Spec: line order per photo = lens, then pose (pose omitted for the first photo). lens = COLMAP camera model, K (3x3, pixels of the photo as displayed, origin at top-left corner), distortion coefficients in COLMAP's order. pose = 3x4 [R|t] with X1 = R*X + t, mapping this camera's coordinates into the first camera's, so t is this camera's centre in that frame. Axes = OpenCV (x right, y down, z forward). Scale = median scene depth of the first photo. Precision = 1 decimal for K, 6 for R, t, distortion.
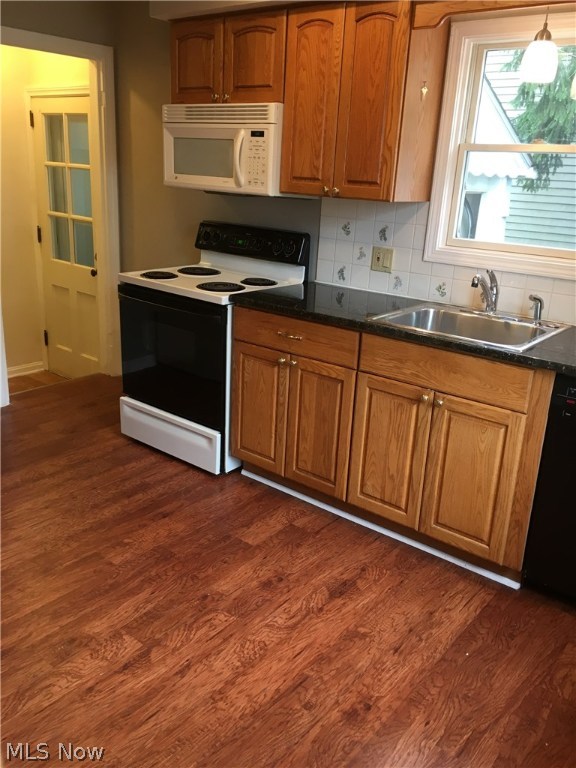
lens RADIAL K [[641.0, 0, 288.0], [0, 641.0, 384.0], [0, 0, 1]] dist [0.074997, -0.111430]
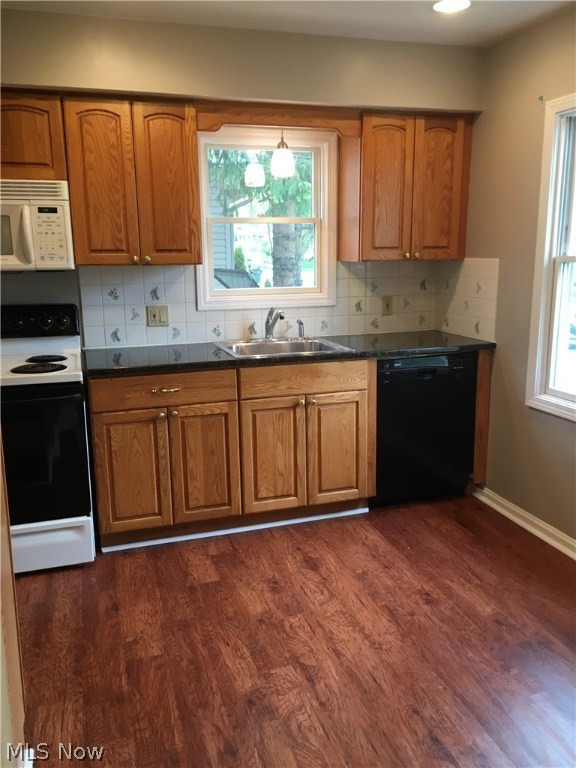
lens RADIAL K [[641.0, 0, 288.0], [0, 641.0, 384.0], [0, 0, 1]] dist [0.074997, -0.111430]
pose [[0.556983, -0.225170, 0.799417, -0.781452], [0.297460, 0.952776, 0.061115, -0.094329], [-0.775427, 0.203754, 0.597659, 0.196484]]
